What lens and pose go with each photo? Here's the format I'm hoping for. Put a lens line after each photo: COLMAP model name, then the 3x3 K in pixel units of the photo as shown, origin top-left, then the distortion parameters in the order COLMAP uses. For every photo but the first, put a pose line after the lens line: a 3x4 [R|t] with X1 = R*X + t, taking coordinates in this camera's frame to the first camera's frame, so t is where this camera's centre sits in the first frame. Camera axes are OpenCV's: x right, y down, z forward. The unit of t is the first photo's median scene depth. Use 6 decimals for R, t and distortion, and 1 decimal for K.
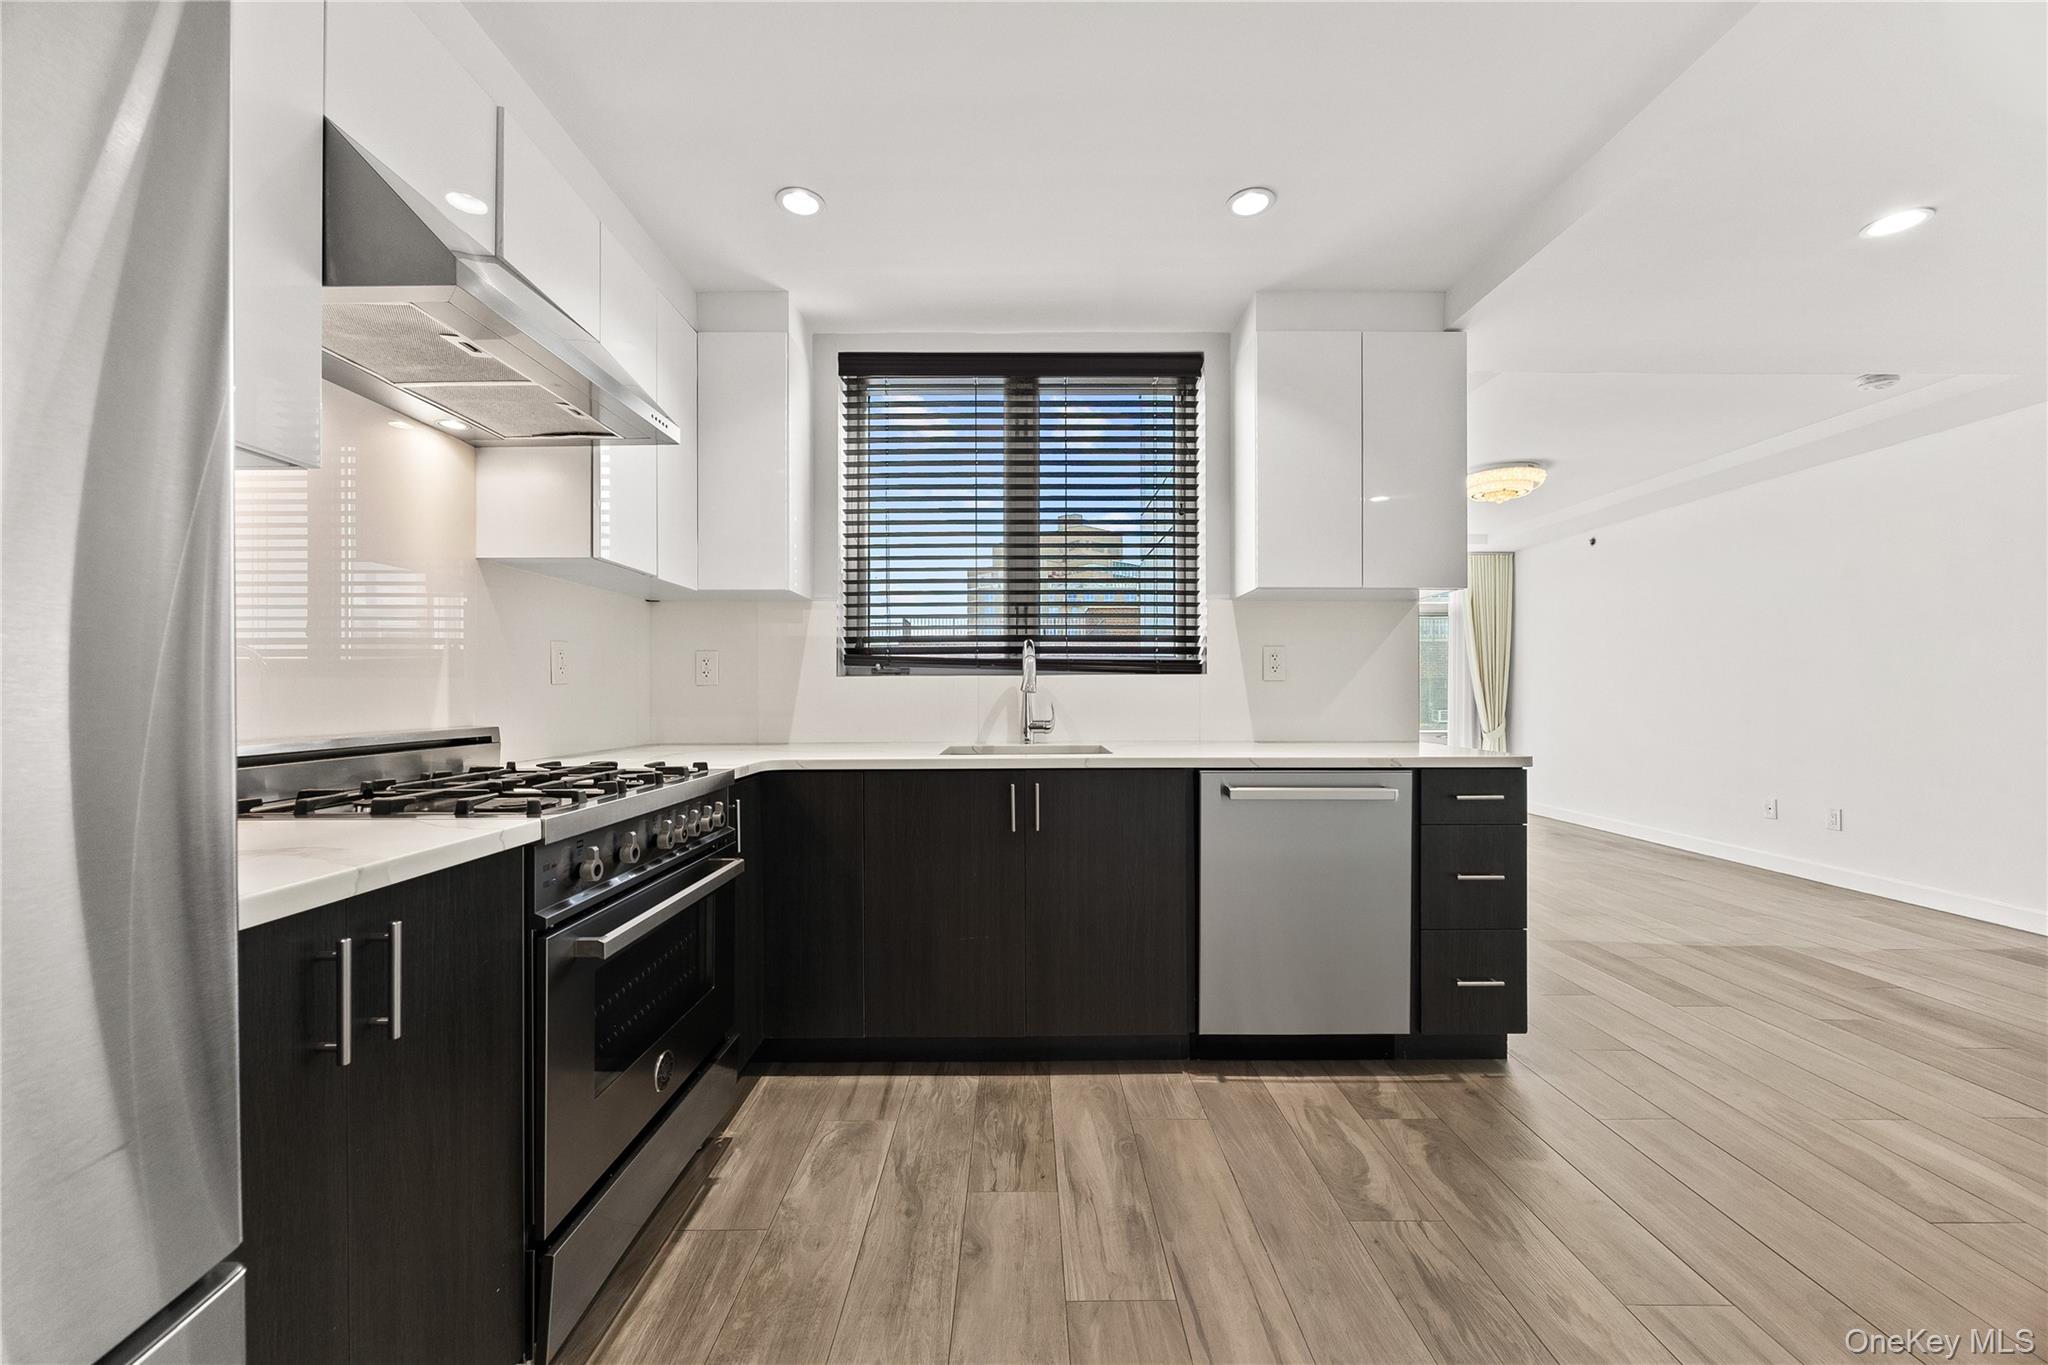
lens RADIAL K [[798.3, 0, 1004.4], [0, 798.3, 690.3], [0, 0, 1]] dist [0.000694, 0.000197]
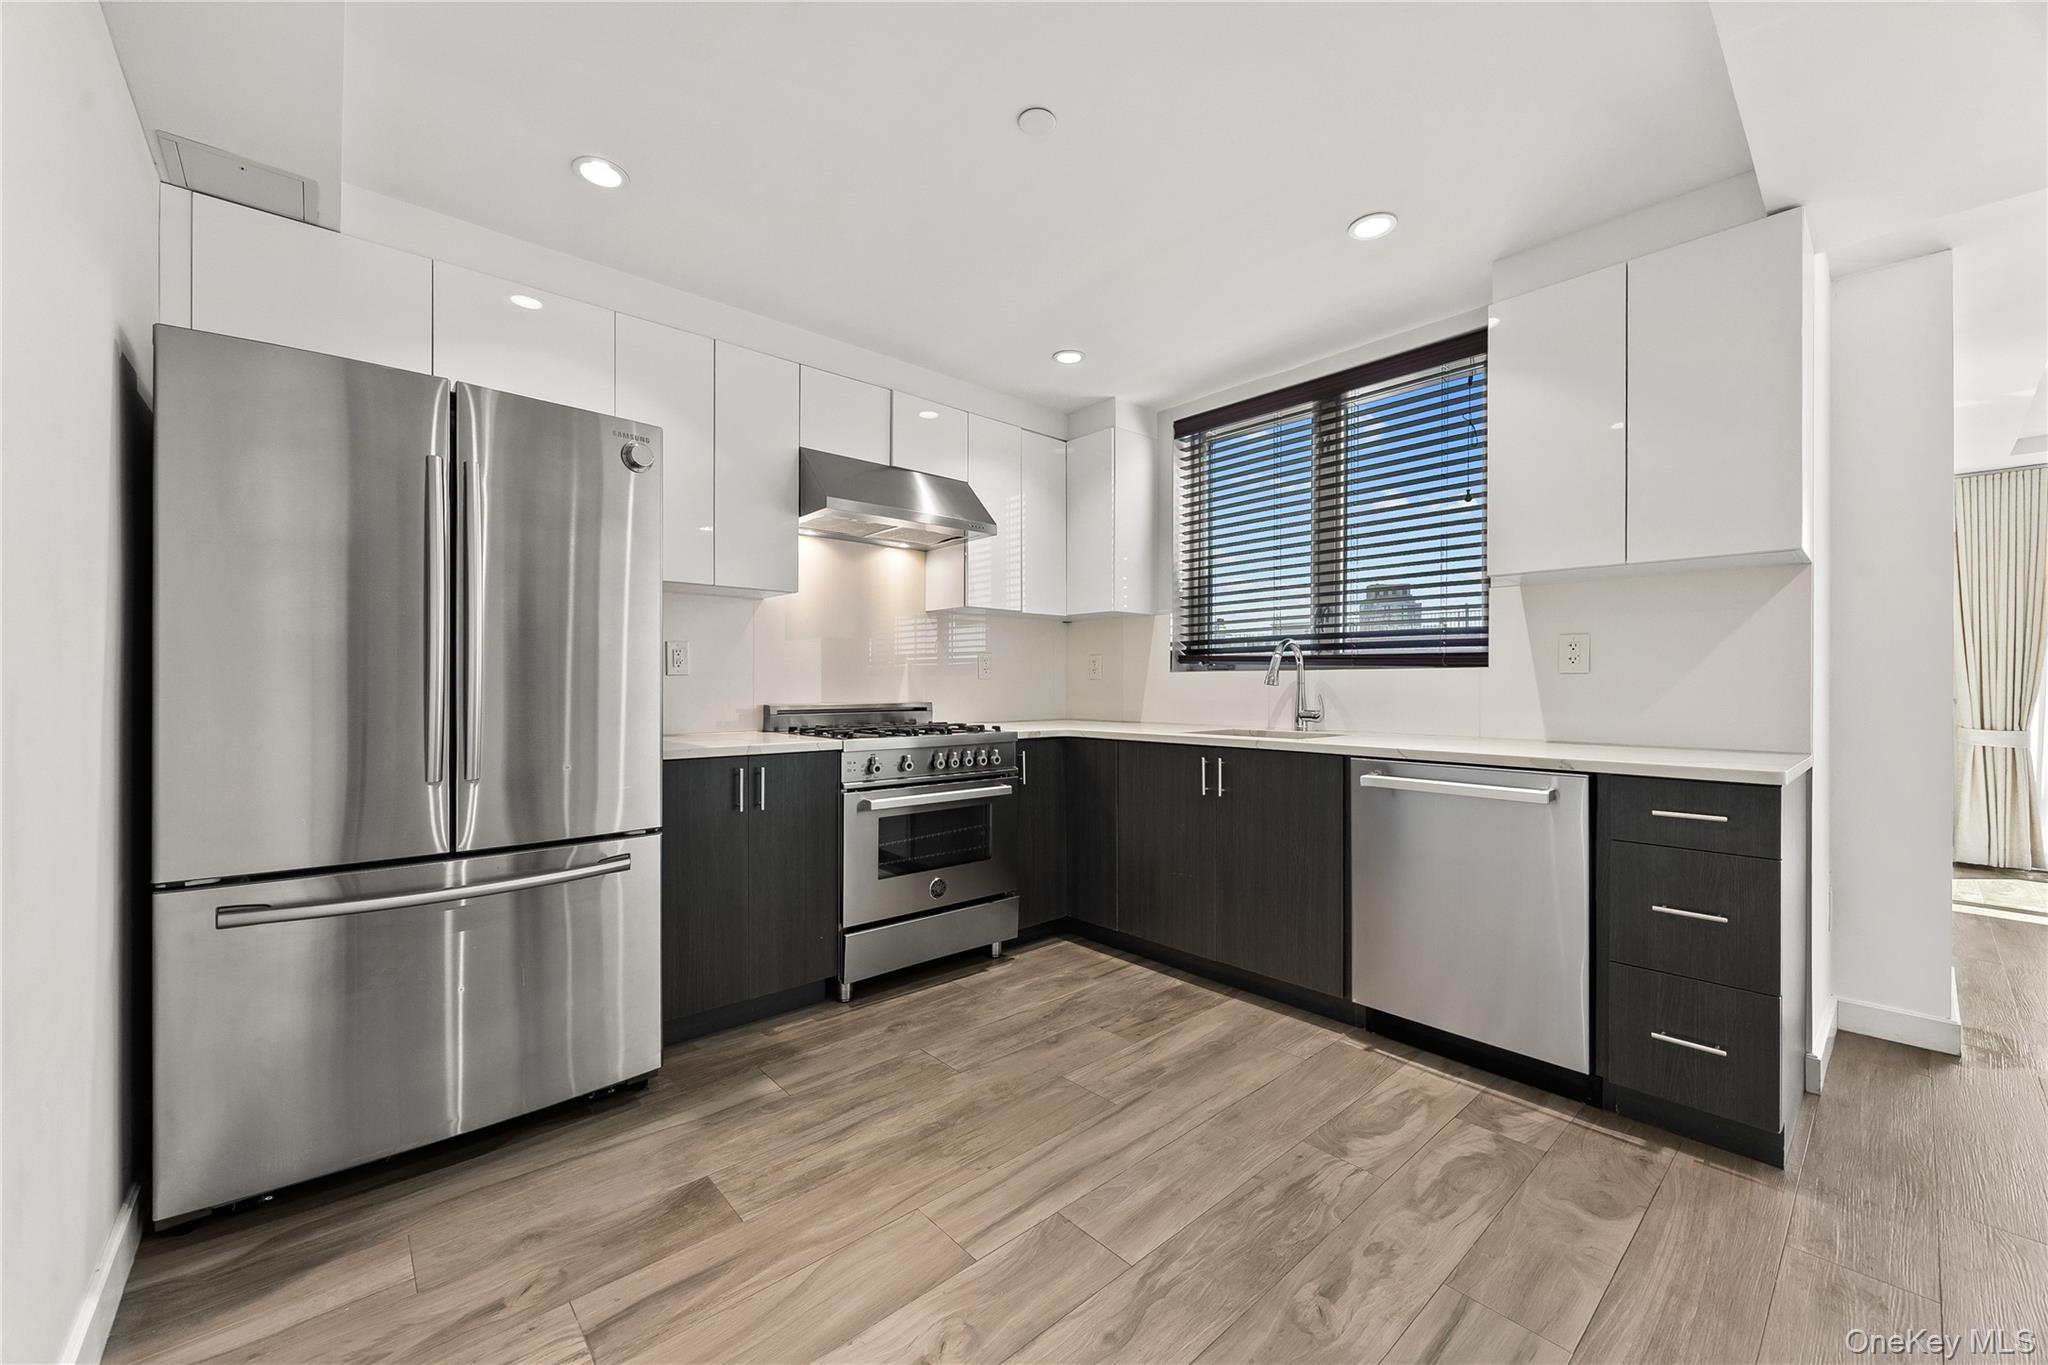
lens RADIAL K [[789.4, 0, 1003.4], [0, 789.4, 682.4], [0, 0, 1]] dist [0.000278, 0.000109]
pose [[0.654615, 0.002477, -0.755959, 0.744595], [-0.002976, 0.999995, 0.000700, -0.001028], [0.755957, 0.001792, 0.654619, -0.058825]]
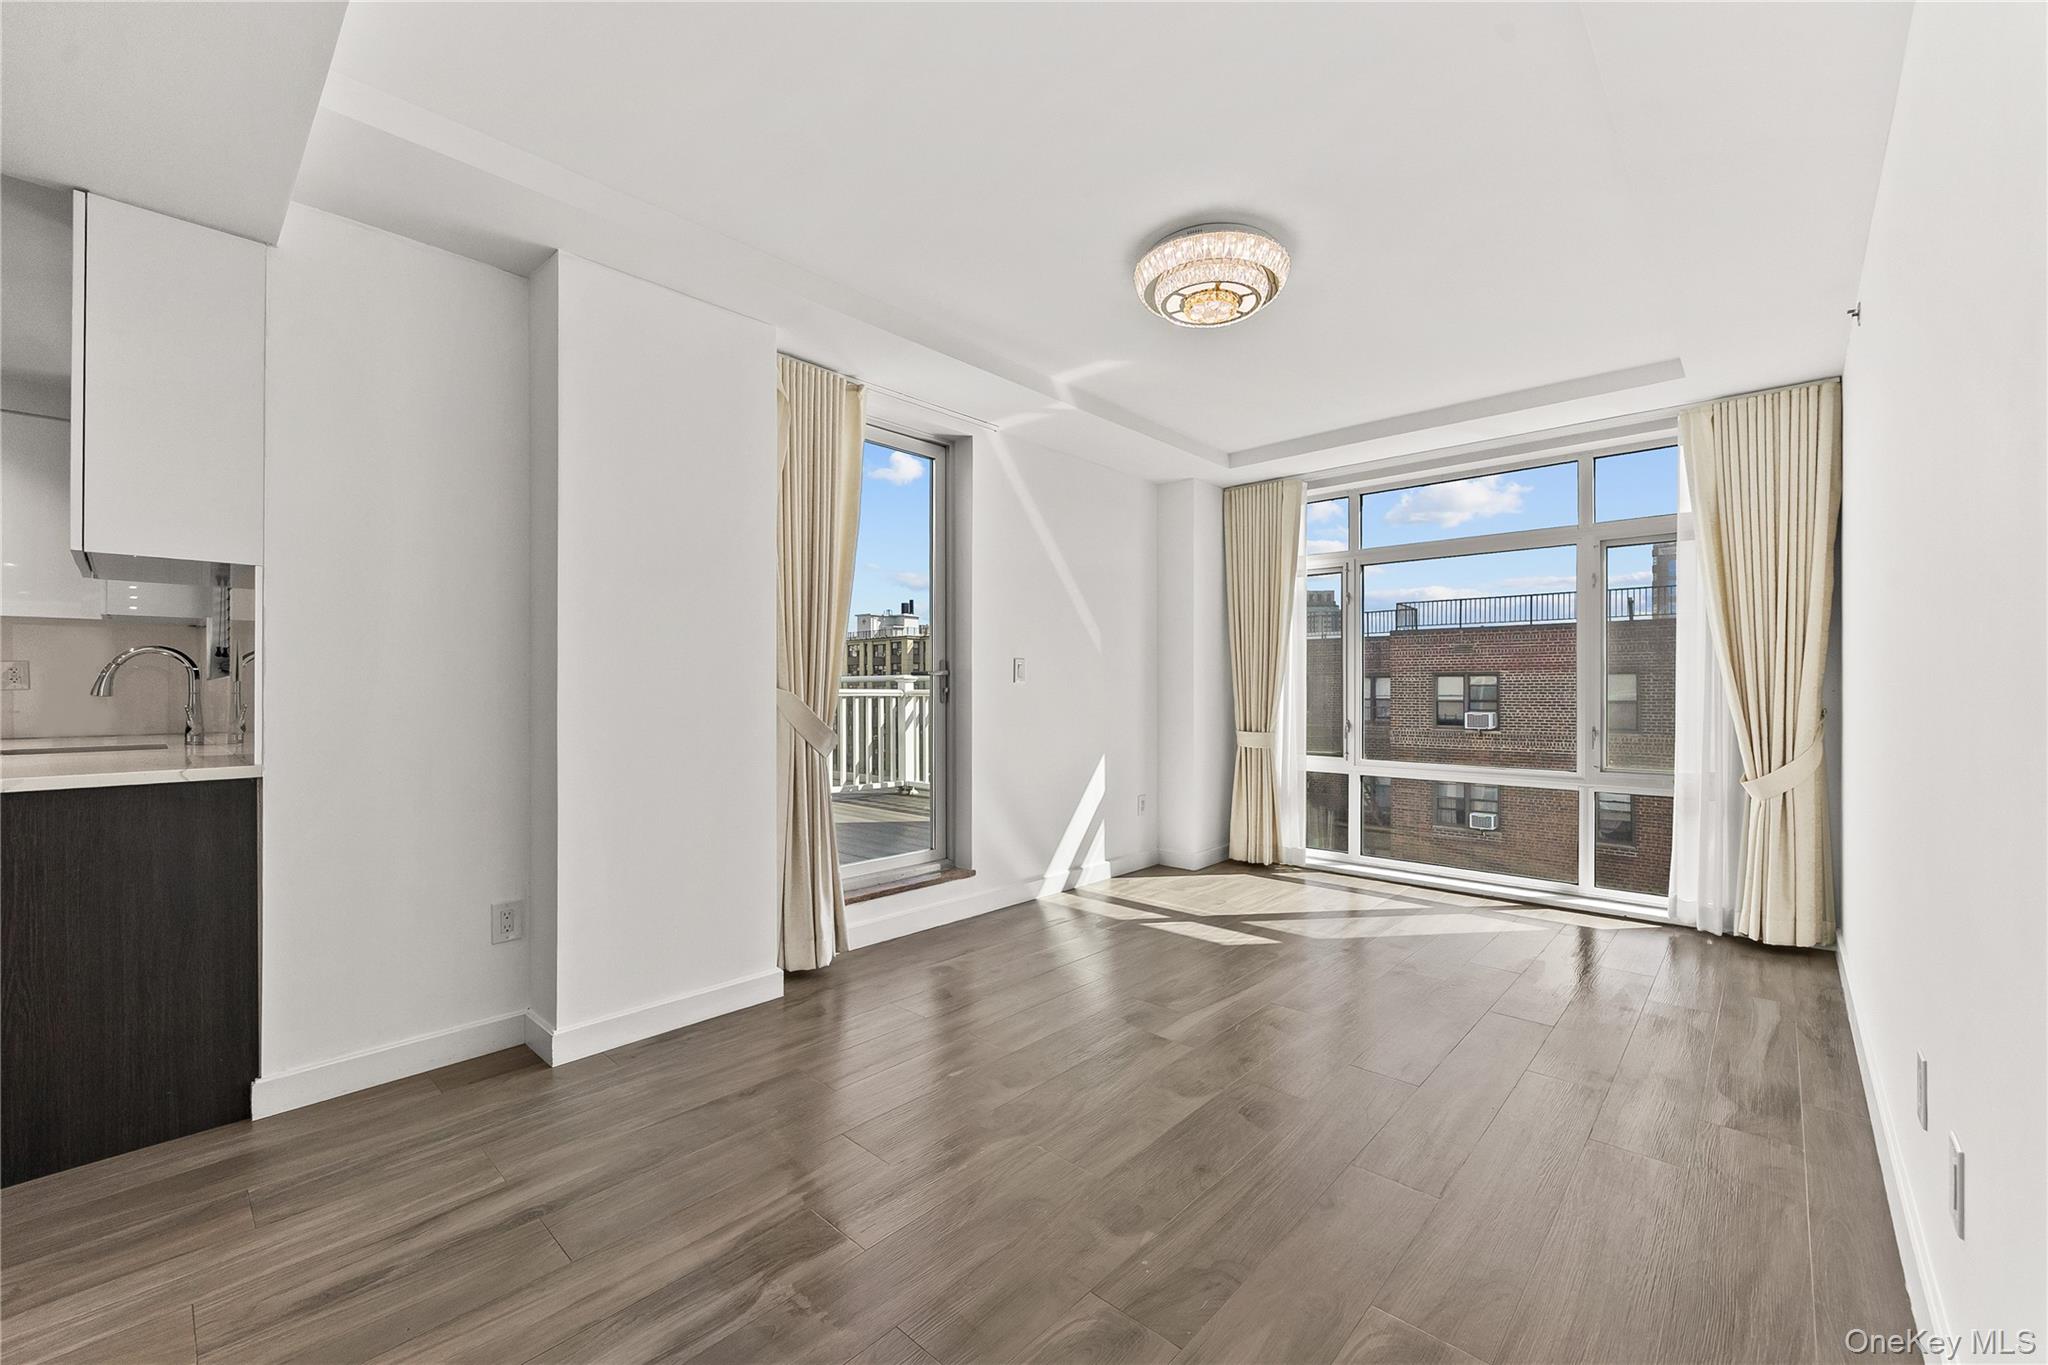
lens RADIAL K [[813.4, 0, 1071.8], [0, 813.4, 684.6], [0, 0, 1]] dist [0.000201, 0.000052]
pose [[0.731811, -0.006103, -0.681480, 1.969289], [0.003093, 0.999979, -0.005634, -0.001501], [0.681501, 0.002015, 0.731815, 1.214142]]
